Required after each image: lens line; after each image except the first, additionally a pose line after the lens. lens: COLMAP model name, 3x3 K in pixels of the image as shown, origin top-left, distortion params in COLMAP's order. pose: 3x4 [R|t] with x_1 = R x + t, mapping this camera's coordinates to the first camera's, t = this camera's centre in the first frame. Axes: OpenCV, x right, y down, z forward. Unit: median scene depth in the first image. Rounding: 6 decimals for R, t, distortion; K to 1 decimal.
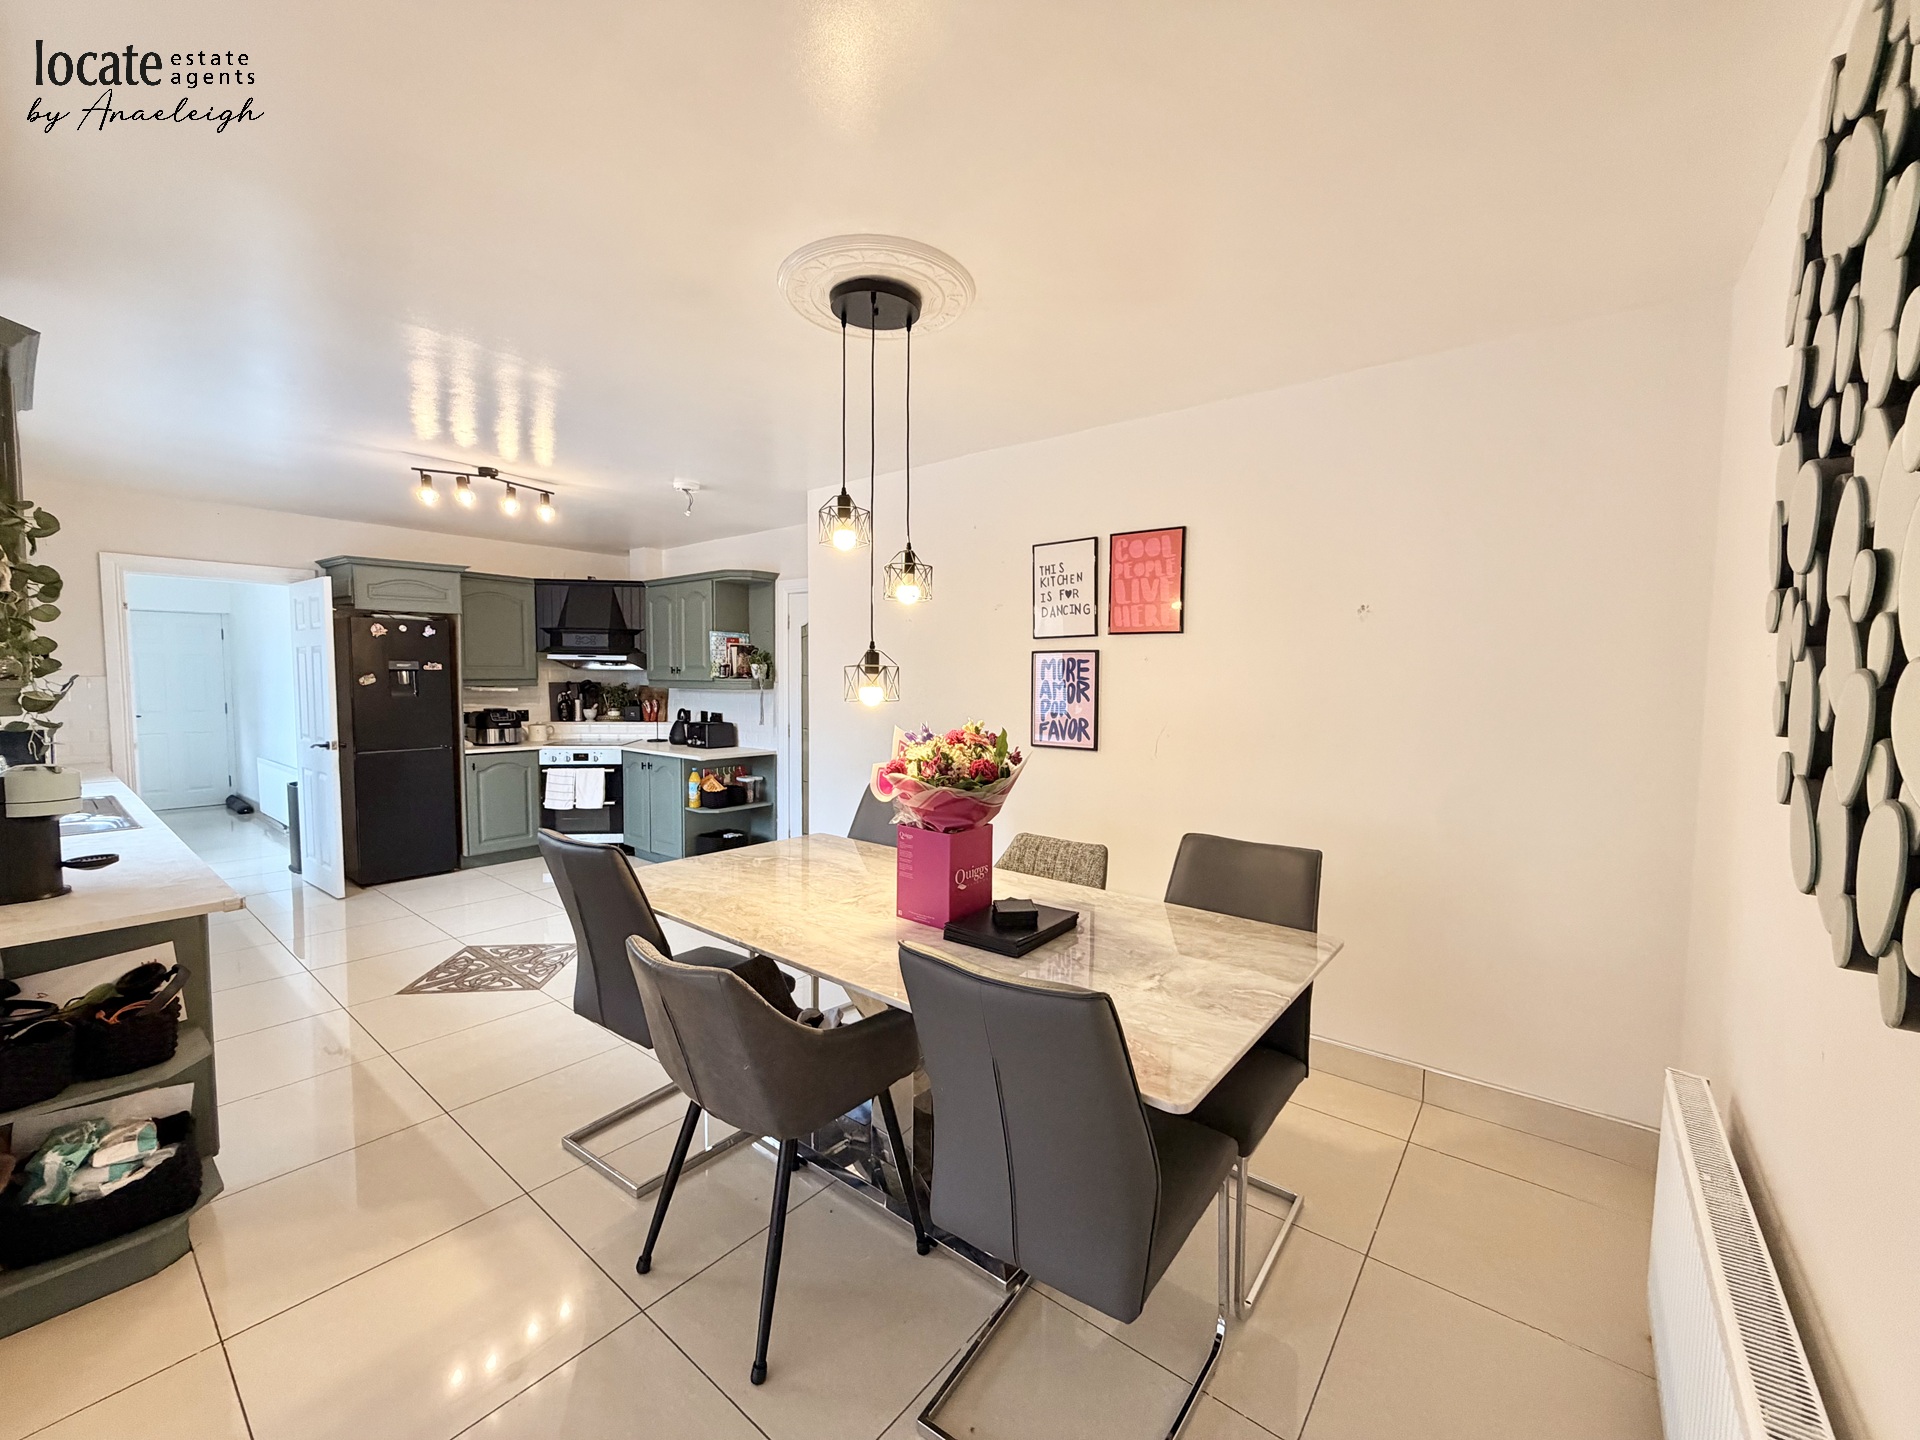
lens RADIAL K [[763.1, 0, 954.6], [0, 763.1, 723.1], [0, 0, 1]] dist [-0.000083, -0.000538]
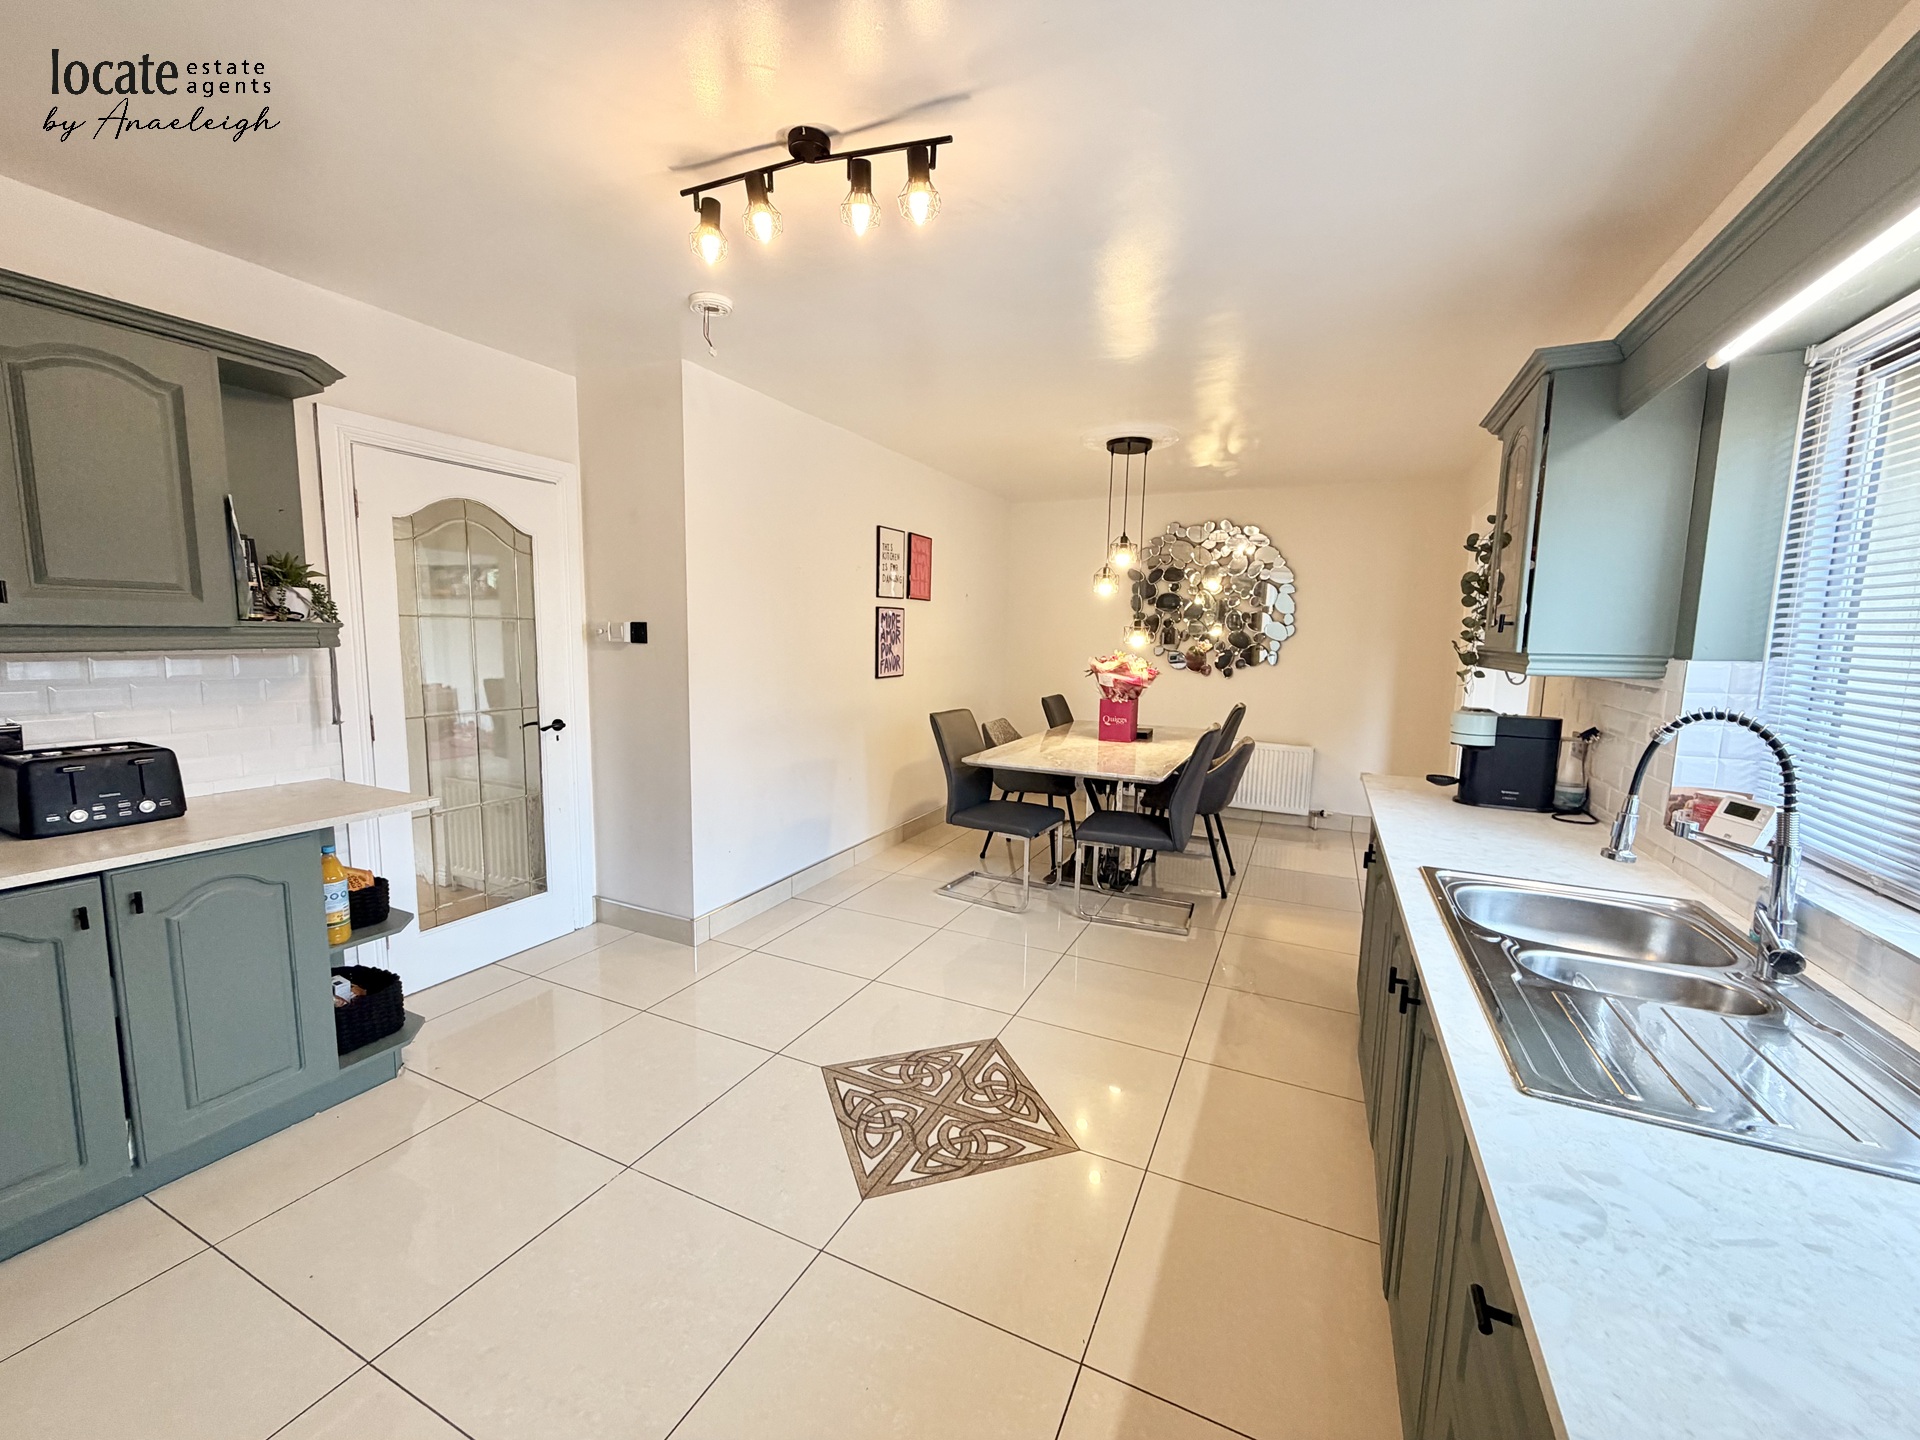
lens RADIAL K [[763.1, 0, 954.6], [0, 763.1, 723.1], [0, 0, 1]] dist [-0.000083, -0.000538]
pose [[-0.232304, -0.129165, 0.964029, -1.263271], [0.035616, 0.989349, 0.141140, -0.078464], [-0.971991, 0.067122, -0.225229, 1.216270]]
